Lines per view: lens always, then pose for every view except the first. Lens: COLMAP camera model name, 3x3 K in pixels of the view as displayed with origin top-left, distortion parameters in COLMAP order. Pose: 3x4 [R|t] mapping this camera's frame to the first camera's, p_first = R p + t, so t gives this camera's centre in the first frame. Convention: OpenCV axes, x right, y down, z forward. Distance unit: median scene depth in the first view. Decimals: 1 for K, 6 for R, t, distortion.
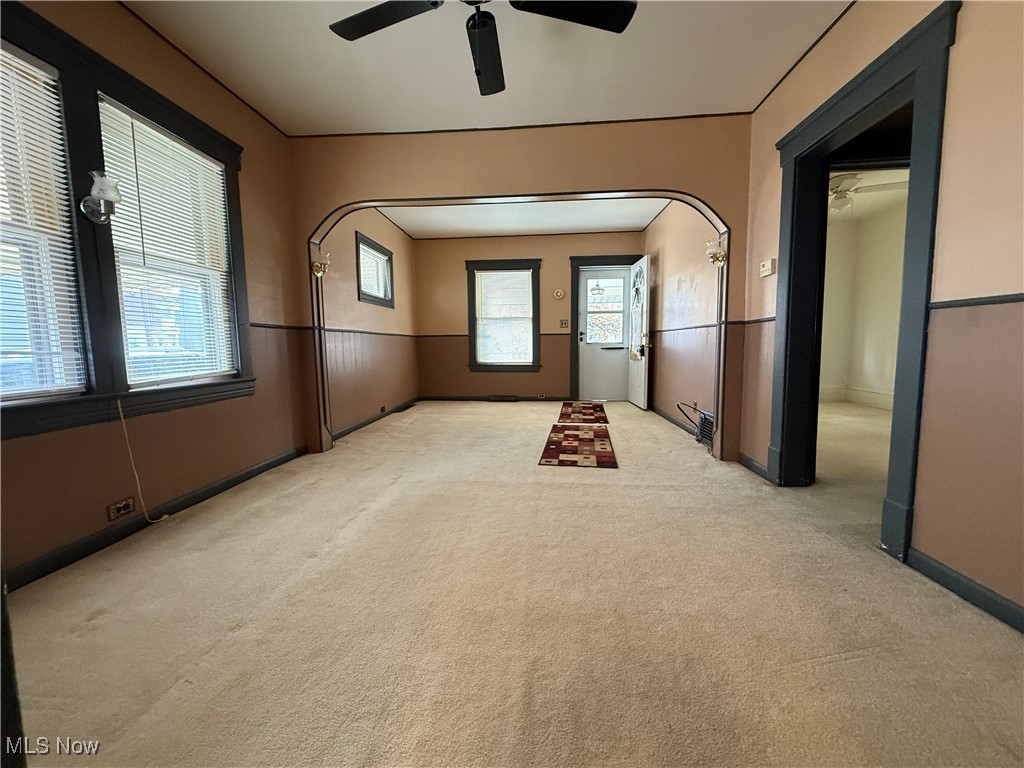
lens RADIAL K [[409.0, 0, 511.9], [0, 409.0, 382.0], [0, 0, 1]] dist [0.002226, 0.000442]
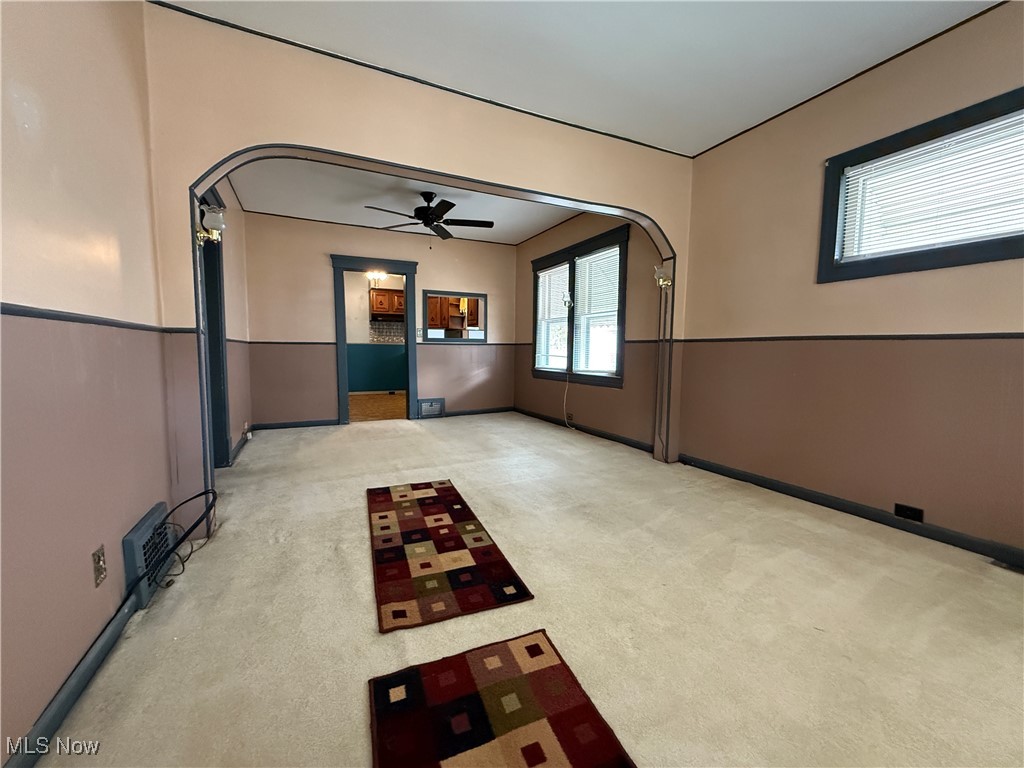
lens RADIAL K [[409.0, 0, 506.5], [0, 409.0, 385.1], [0, 0, 1]] dist [0.002226, 0.000442]
pose [[-0.864861, 0.040013, -0.500414, 0.616055], [-0.050855, 0.984708, 0.166628, -0.275629], [0.499429, 0.169558, -0.849600, 2.673882]]
